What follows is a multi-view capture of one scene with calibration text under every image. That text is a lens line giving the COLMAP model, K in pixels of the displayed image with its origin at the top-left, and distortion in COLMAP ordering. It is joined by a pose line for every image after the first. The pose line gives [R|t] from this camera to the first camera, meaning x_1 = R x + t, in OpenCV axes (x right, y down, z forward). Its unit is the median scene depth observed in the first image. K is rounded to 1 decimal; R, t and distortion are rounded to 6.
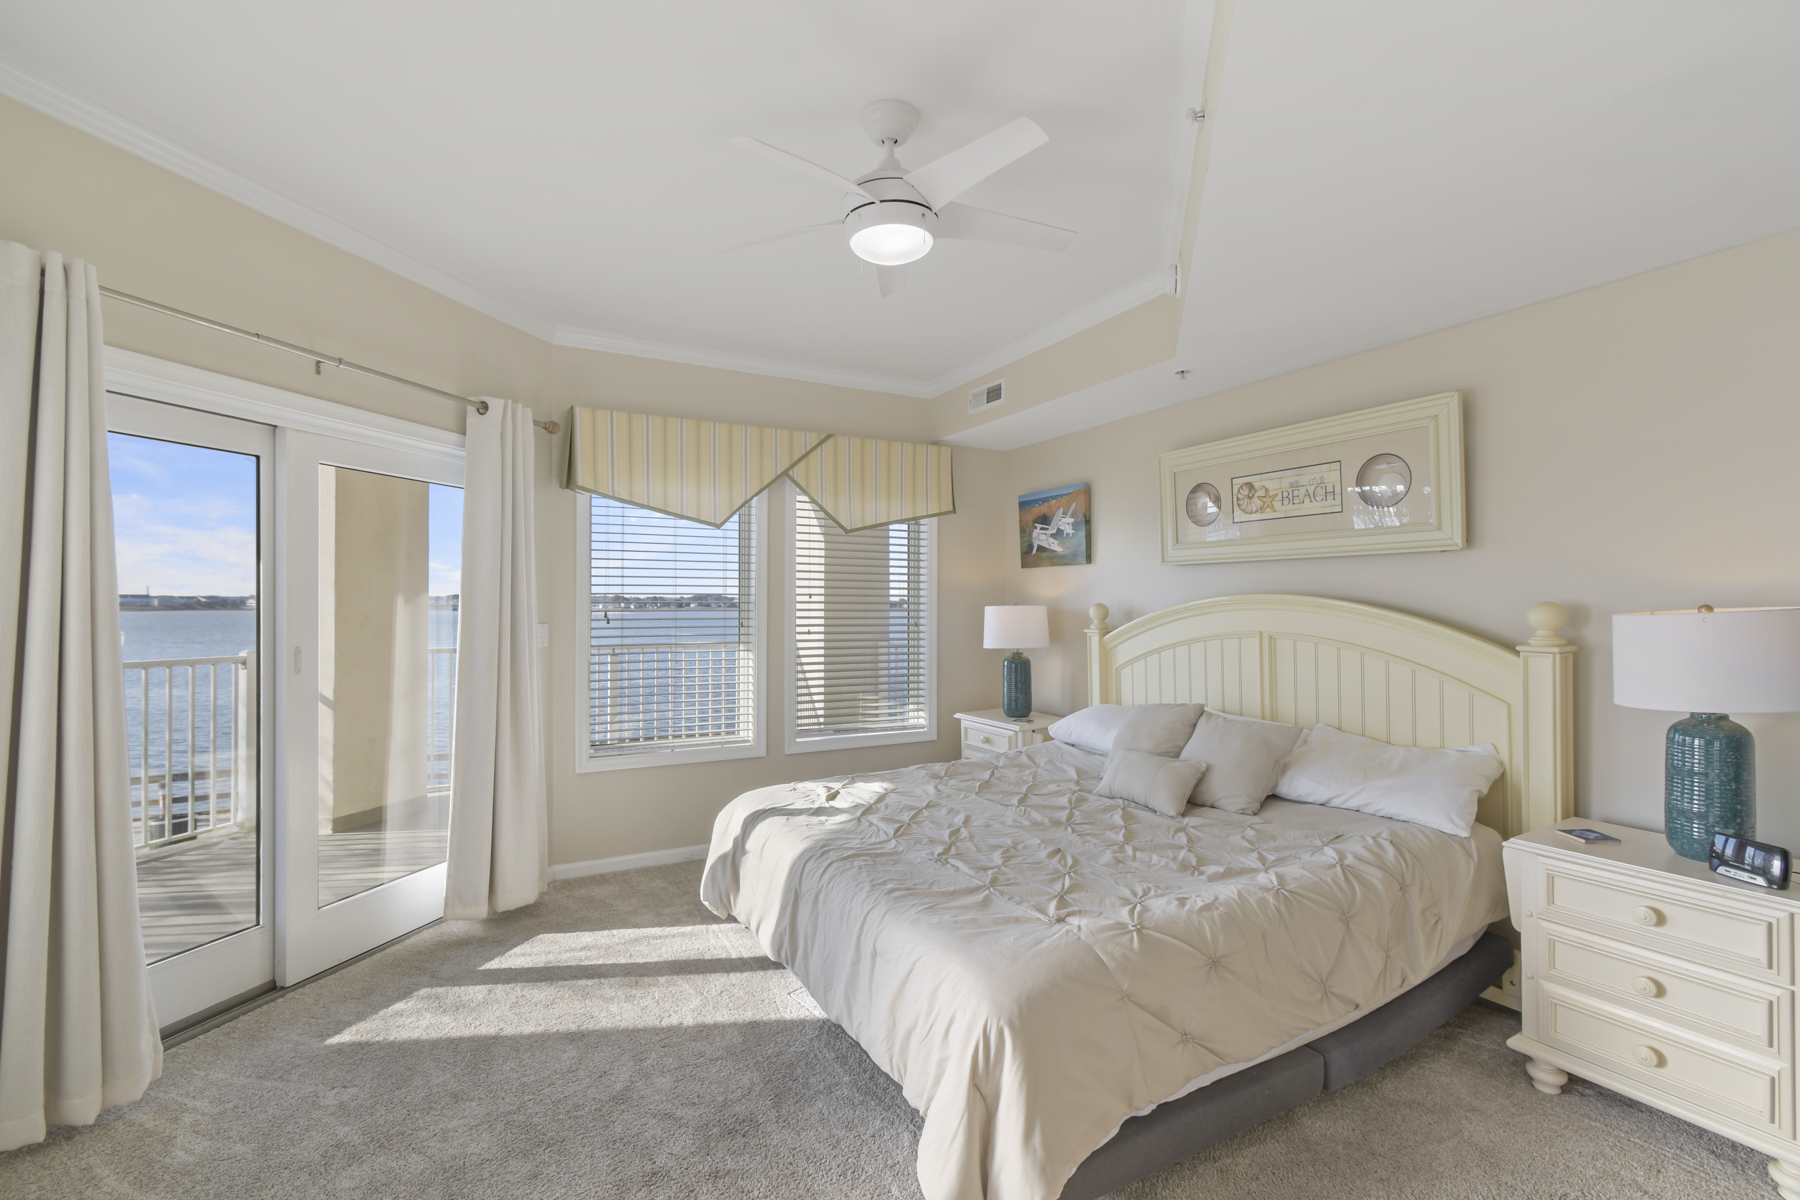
lens RADIAL K [[805.4, 0, 904.5], [0, 805.4, 609.0], [0, 0, 1]] dist [0.014292, -0.006872]
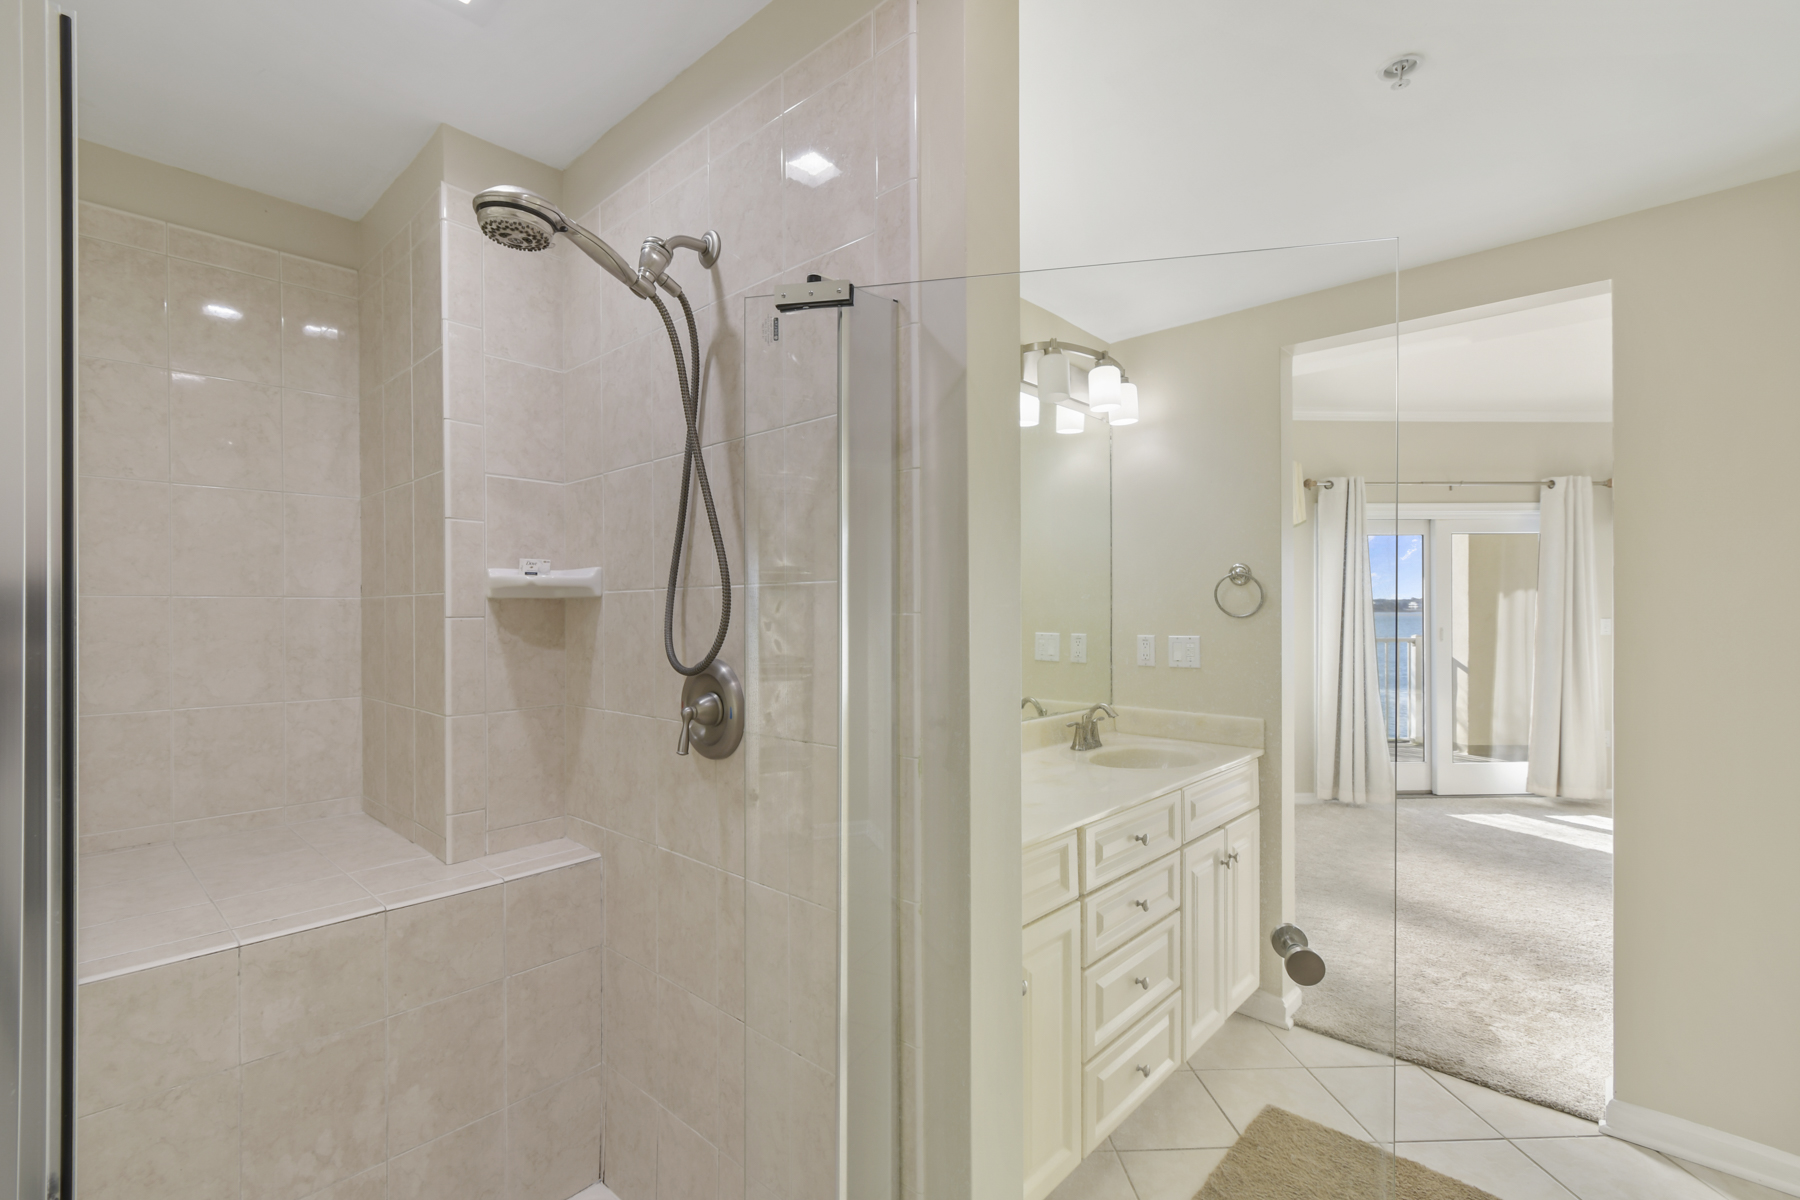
lens RADIAL K [[805.4, 0, 904.1], [0, 805.4, 613.0], [0, 0, 1]] dist [0.014292, -0.006872]
pose [[0.323184, 0.001447, -0.946335, 0.601405], [0.005569, 0.999979, 0.003431, -0.003036], [0.946320, -0.006379, 0.323169, -0.761150]]
